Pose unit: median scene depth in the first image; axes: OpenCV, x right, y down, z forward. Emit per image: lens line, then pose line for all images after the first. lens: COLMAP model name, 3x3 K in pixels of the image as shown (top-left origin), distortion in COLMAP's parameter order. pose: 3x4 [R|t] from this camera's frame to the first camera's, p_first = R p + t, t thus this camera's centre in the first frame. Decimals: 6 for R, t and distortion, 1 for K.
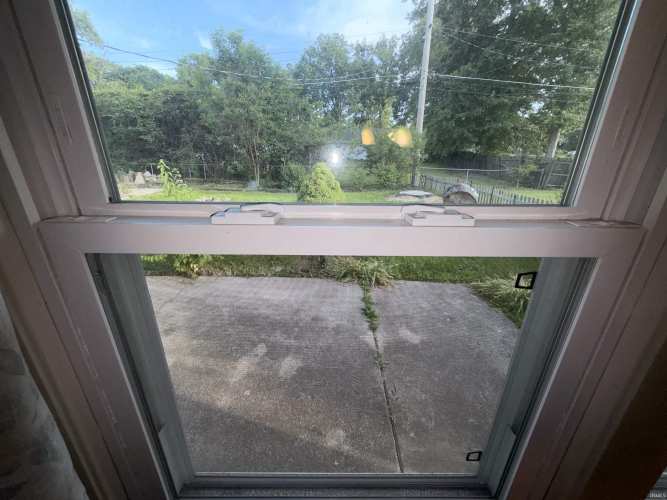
lens RADIAL K [[266.0, 0, 333.5], [0, 266.0, 250.0], [0, 0, 1]] dist [-0.000861, -0.000213]
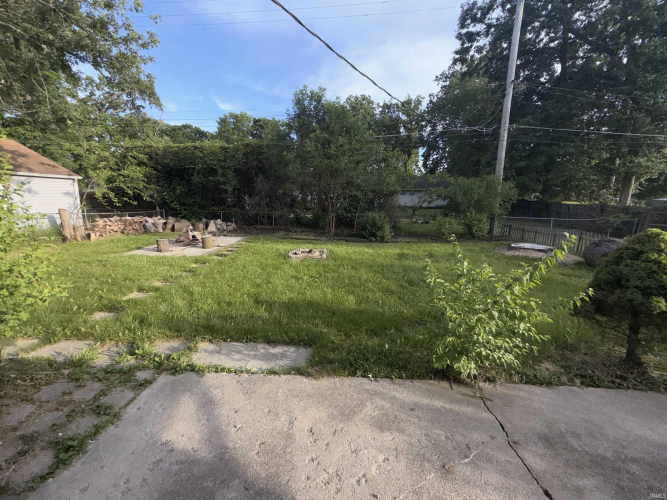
lens RADIAL K [[266.0, 0, 333.5], [0, 266.0, 250.0], [0, 0, 1]] dist [-0.000861, -0.000213]
pose [[0.998581, 0.010837, -0.052149, -0.236771], [-0.018894, 0.987485, -0.156577, -0.036870], [0.049799, 0.157340, 0.986288, 0.062702]]
